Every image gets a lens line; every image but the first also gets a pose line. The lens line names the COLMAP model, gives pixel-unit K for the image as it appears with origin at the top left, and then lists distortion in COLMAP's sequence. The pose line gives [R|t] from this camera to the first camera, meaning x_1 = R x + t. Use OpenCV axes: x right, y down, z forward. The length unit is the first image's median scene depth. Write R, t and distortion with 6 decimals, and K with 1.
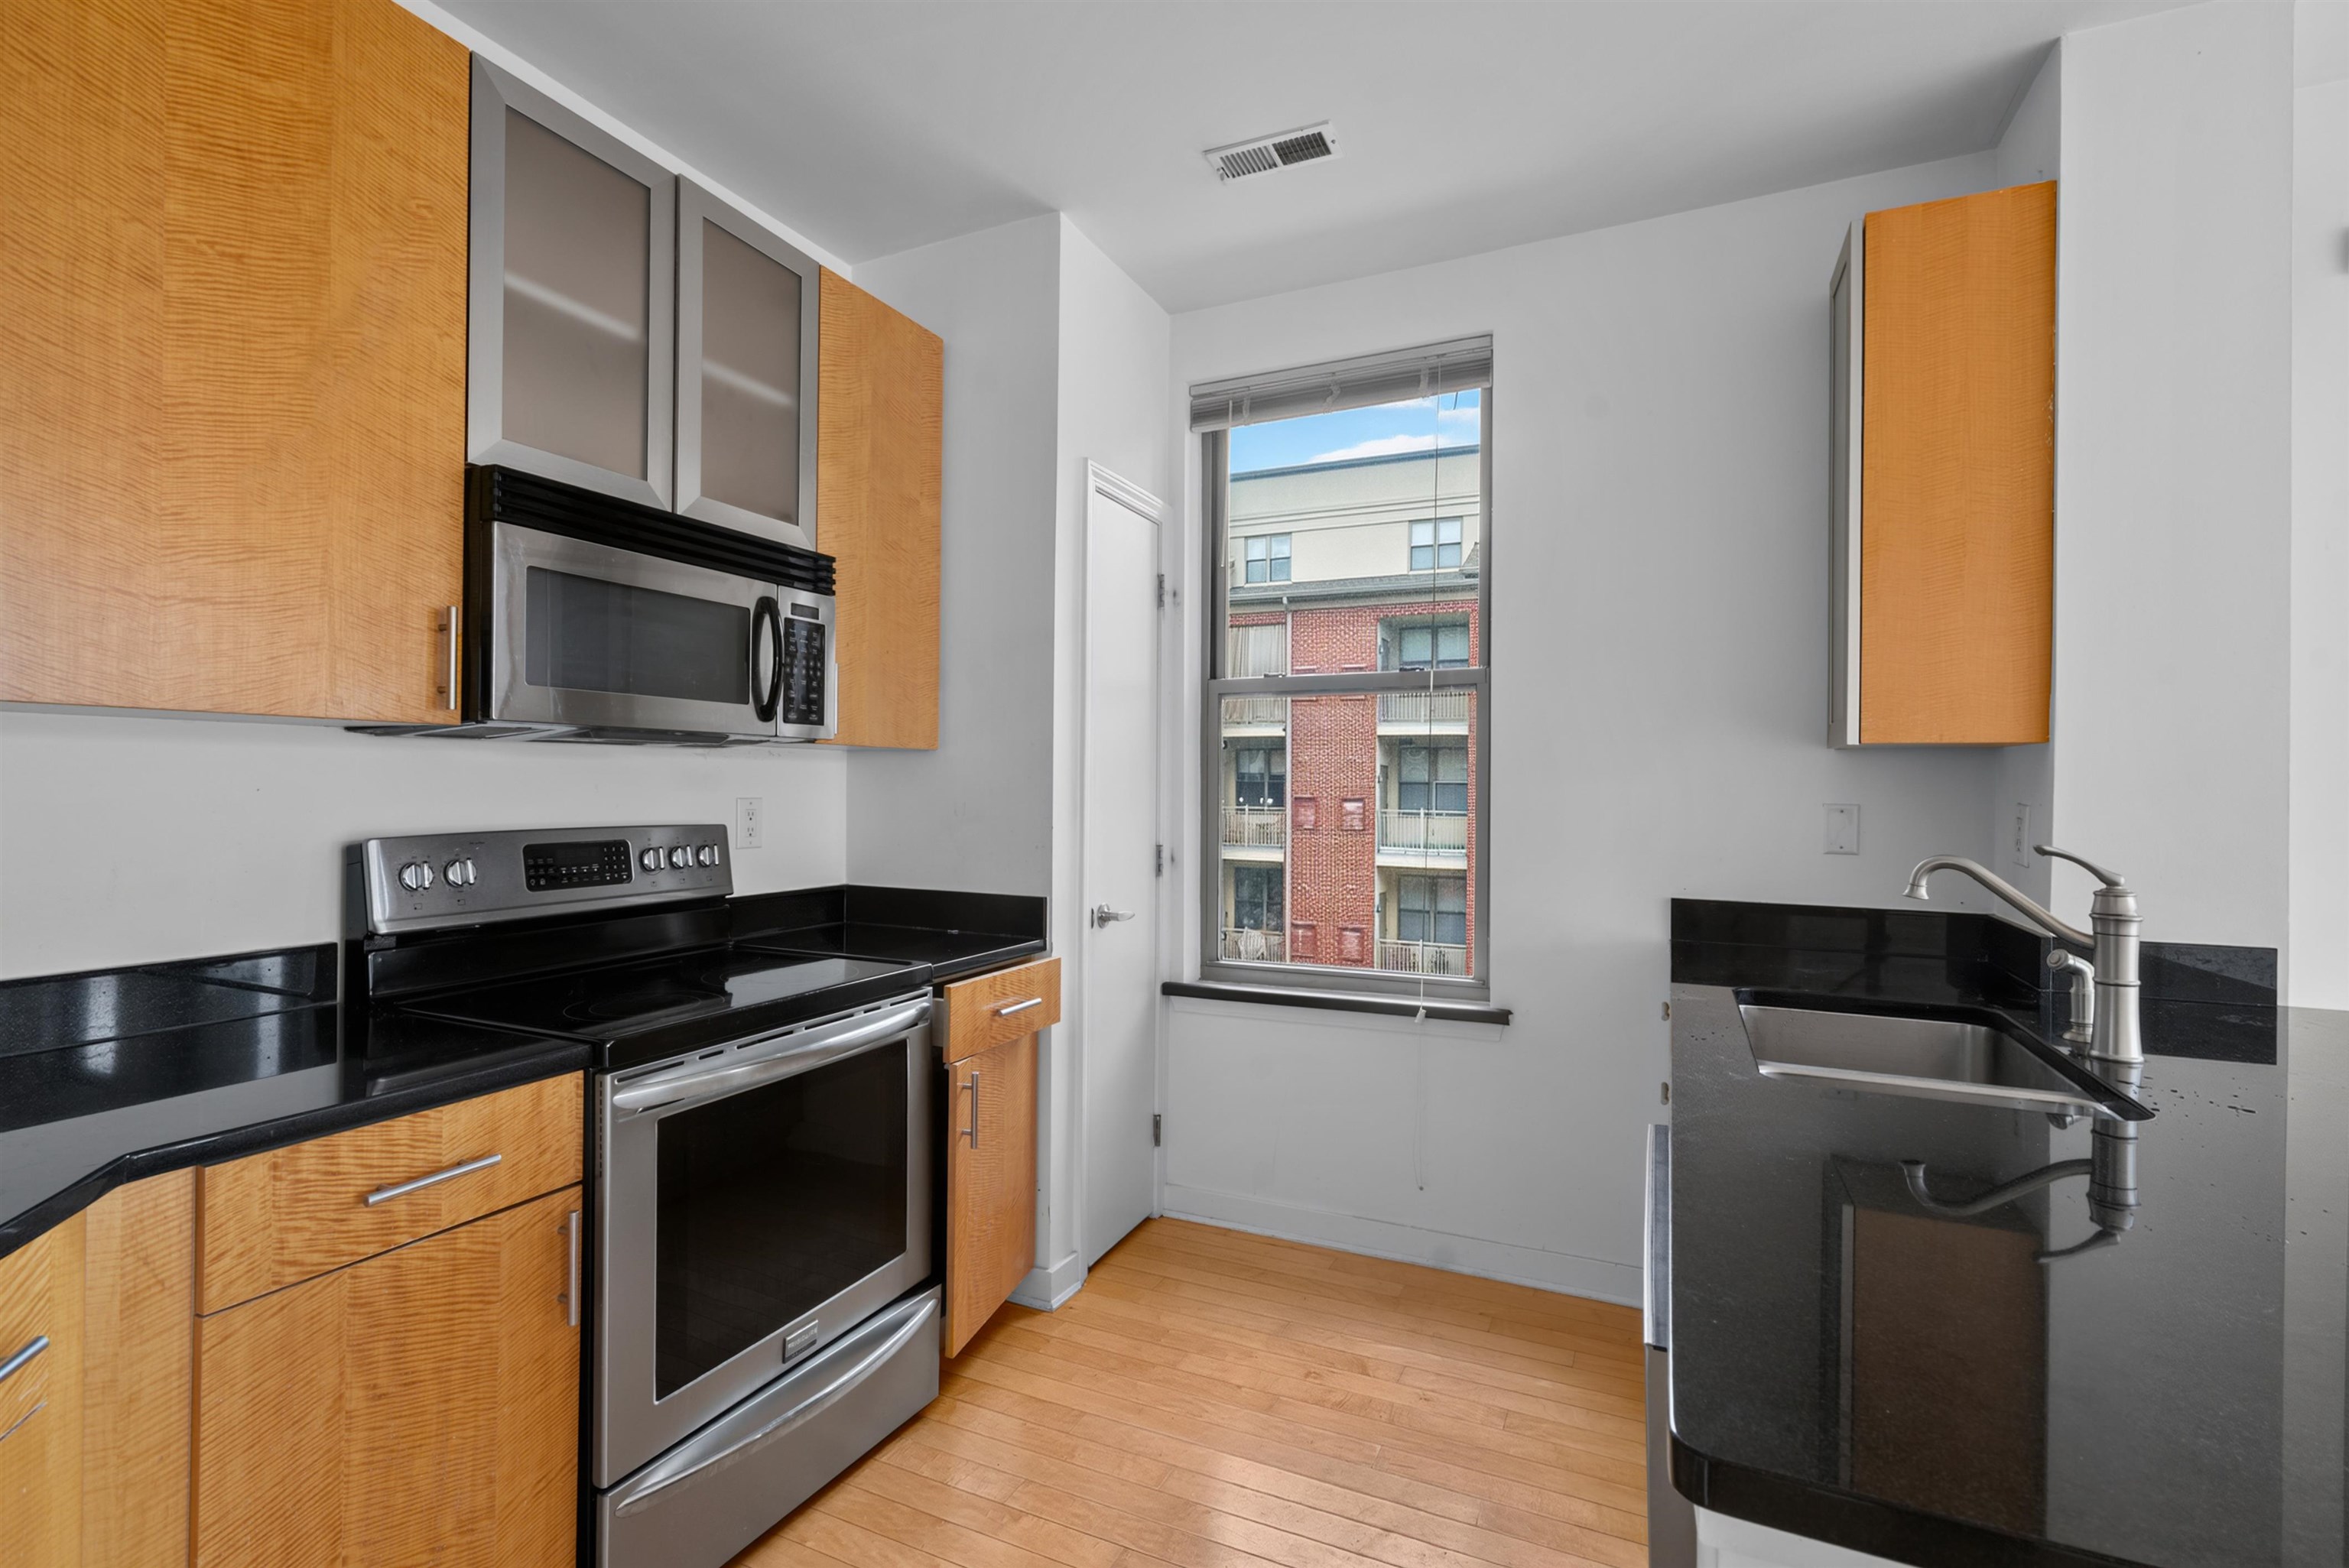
lens RADIAL K [[1077.4, 0, 1169.5], [0, 1077.4, 784.9], [0, 0, 1]] dist [-0.002097, 0.001879]
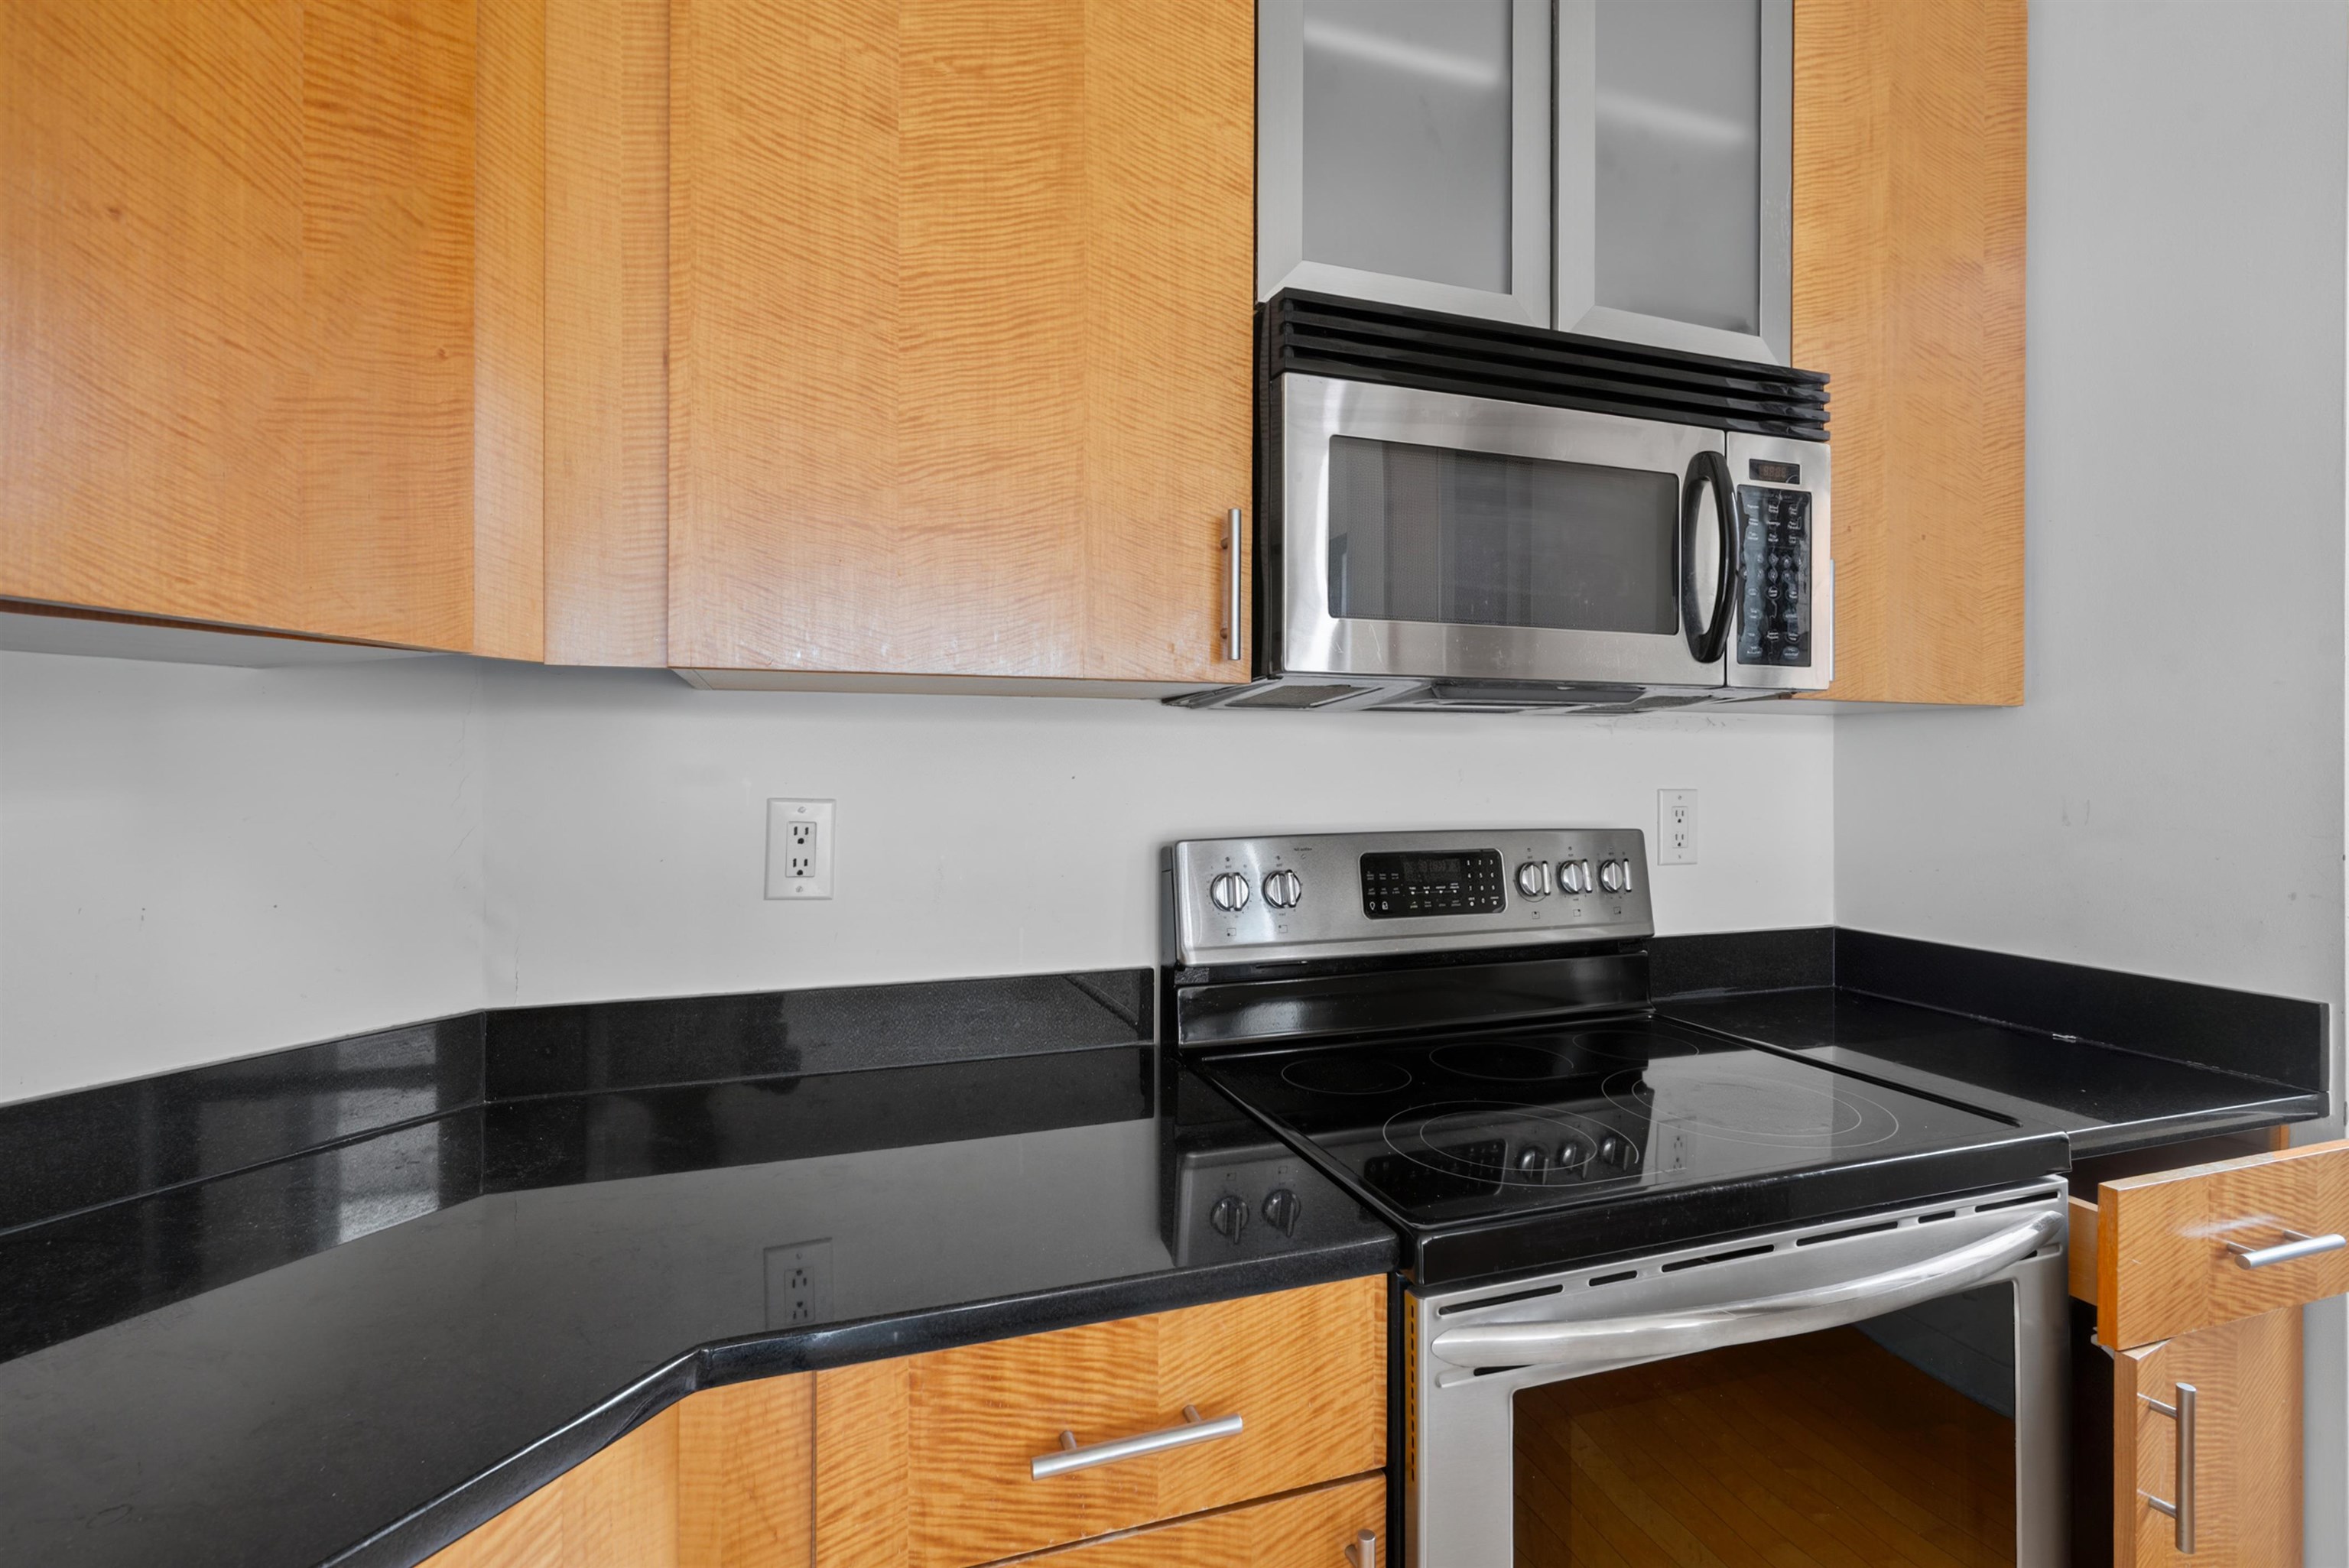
lens RADIAL K [[1077.4, 0, 1176.7], [0, 1077.4, 764.4], [0, 0, 1]] dist [-0.002097, 0.001879]
pose [[0.694834, -0.009303, -0.719110, -0.165688], [0.004544, 0.999953, -0.008546, 0.001531], [0.719155, 0.002670, 0.694844, 0.411949]]
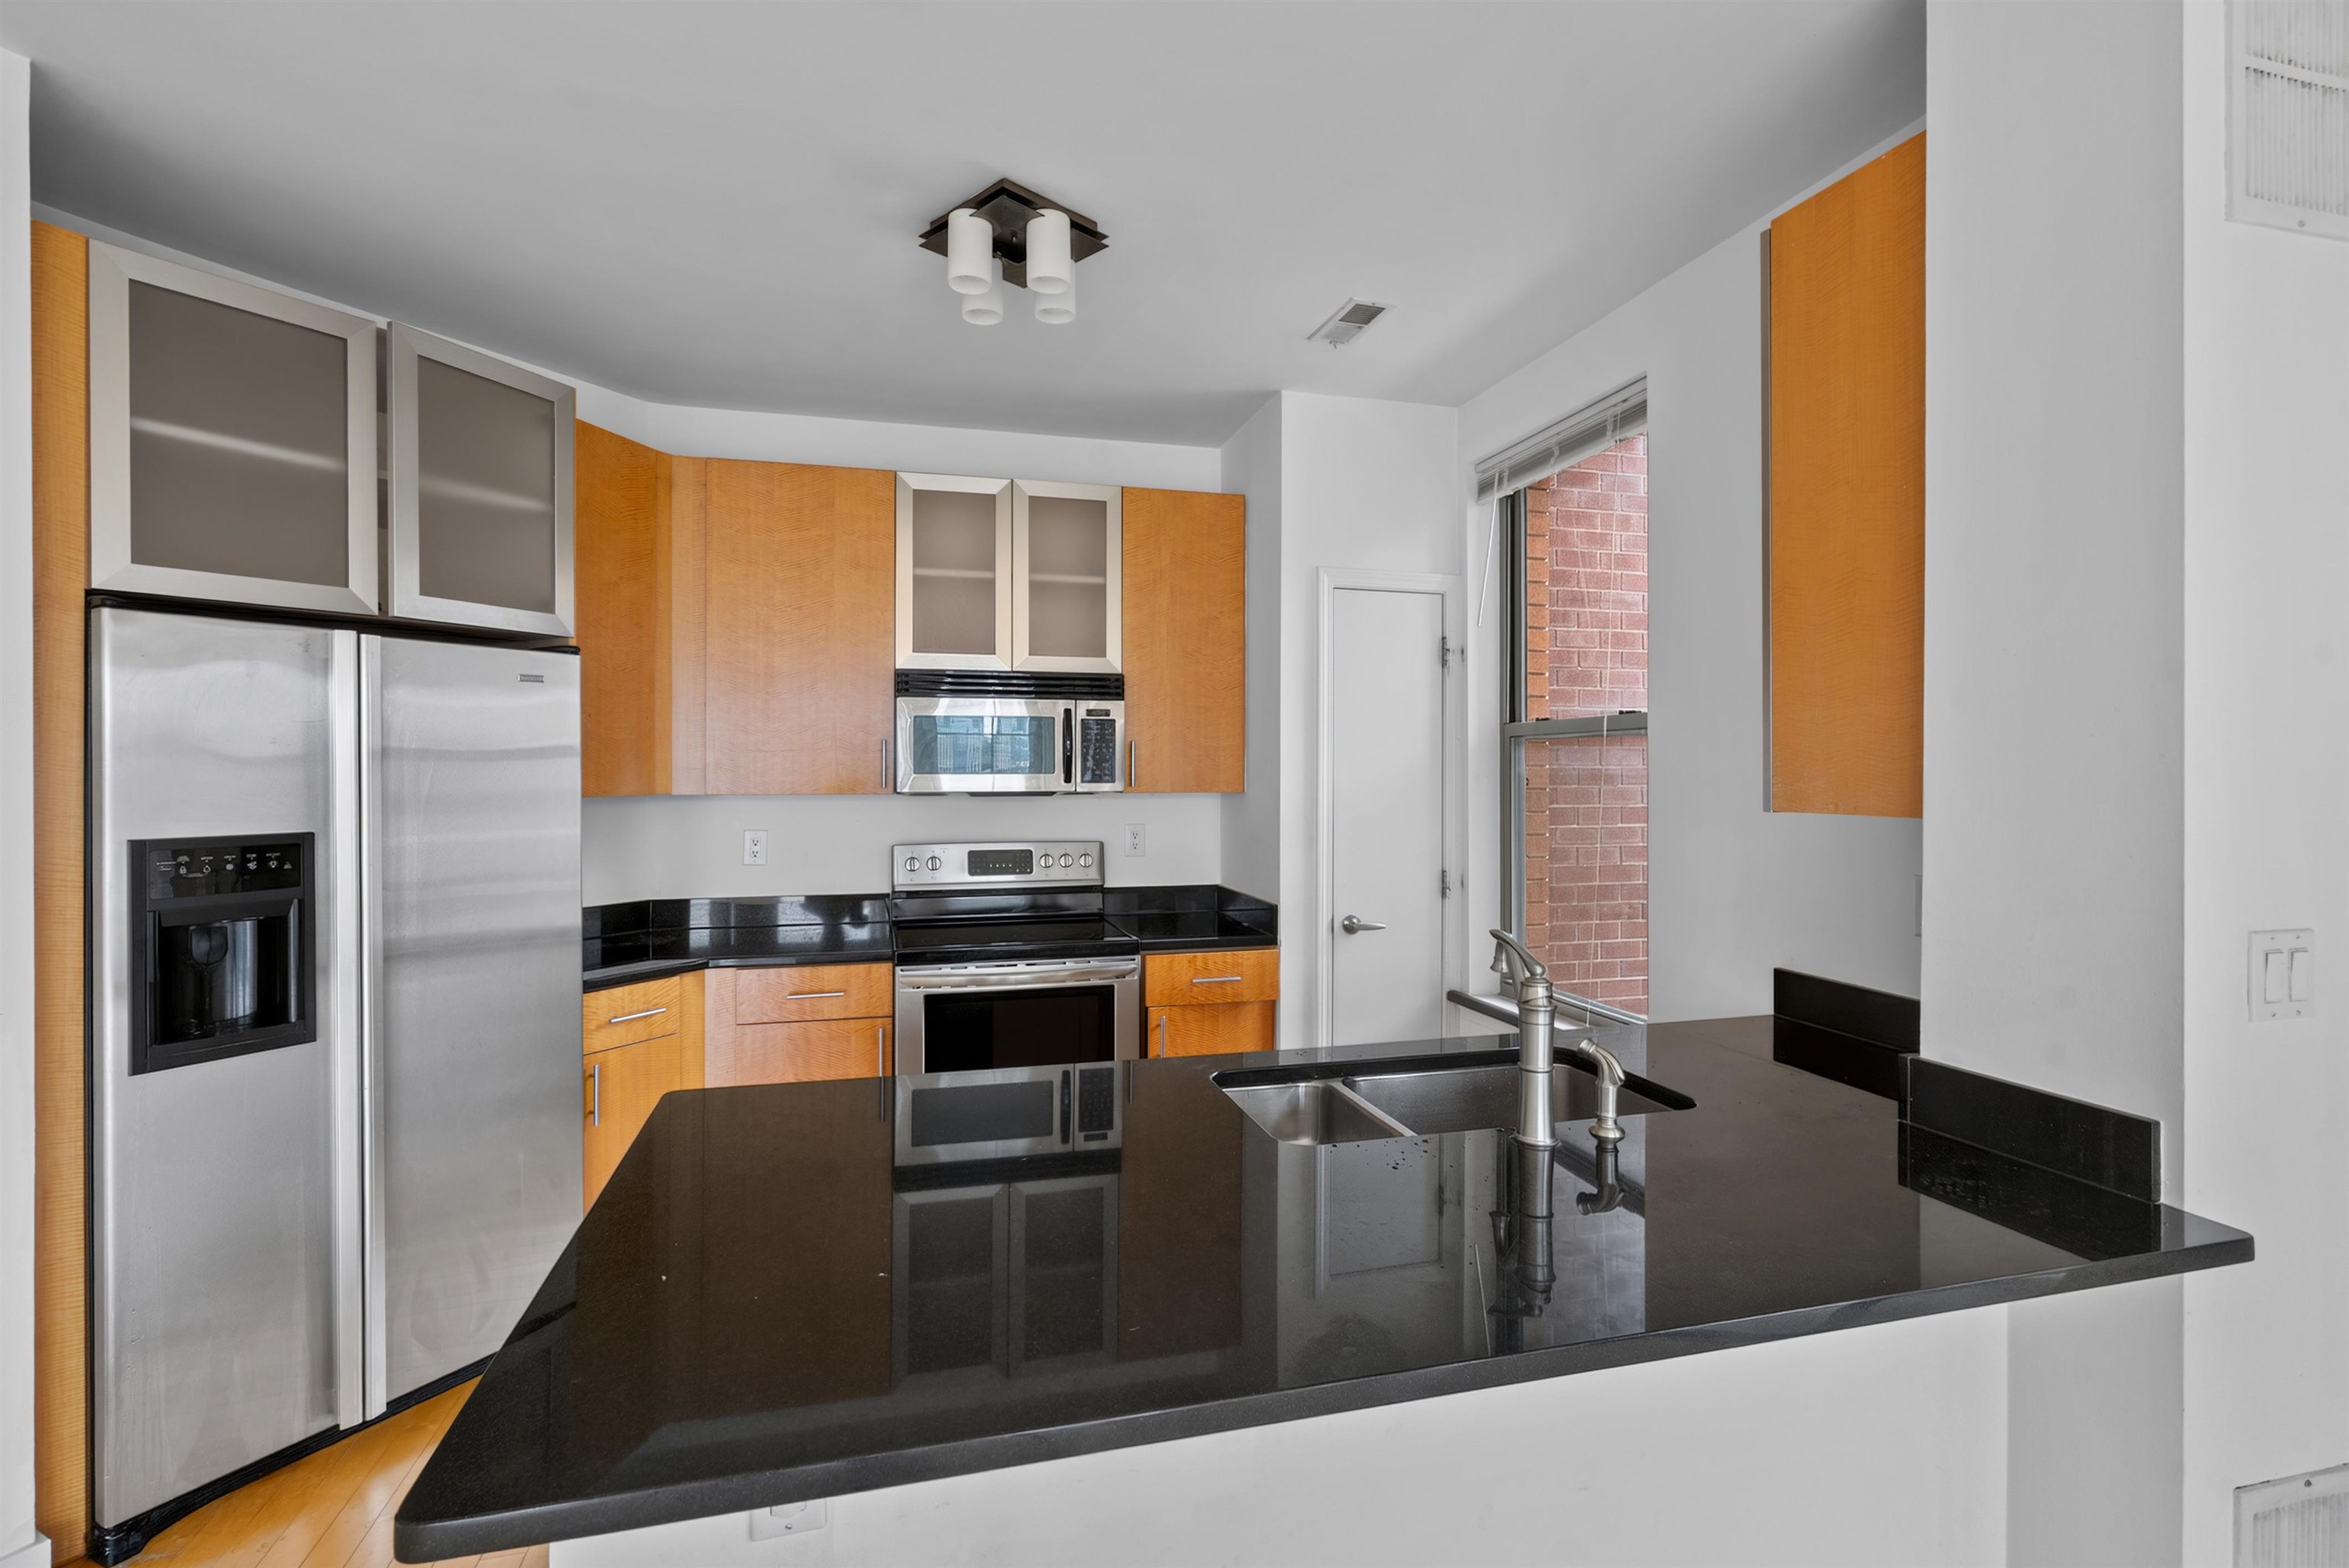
lens RADIAL K [[1077.4, 0, 1168.9], [0, 1077.4, 769.0], [0, 0, 1]] dist [-0.002097, 0.001879]
pose [[0.649097, -0.006663, -0.760677, 1.092814], [0.003613, 0.999977, -0.005676, -0.077144], [0.760697, 0.000935, 0.649106, 0.037760]]
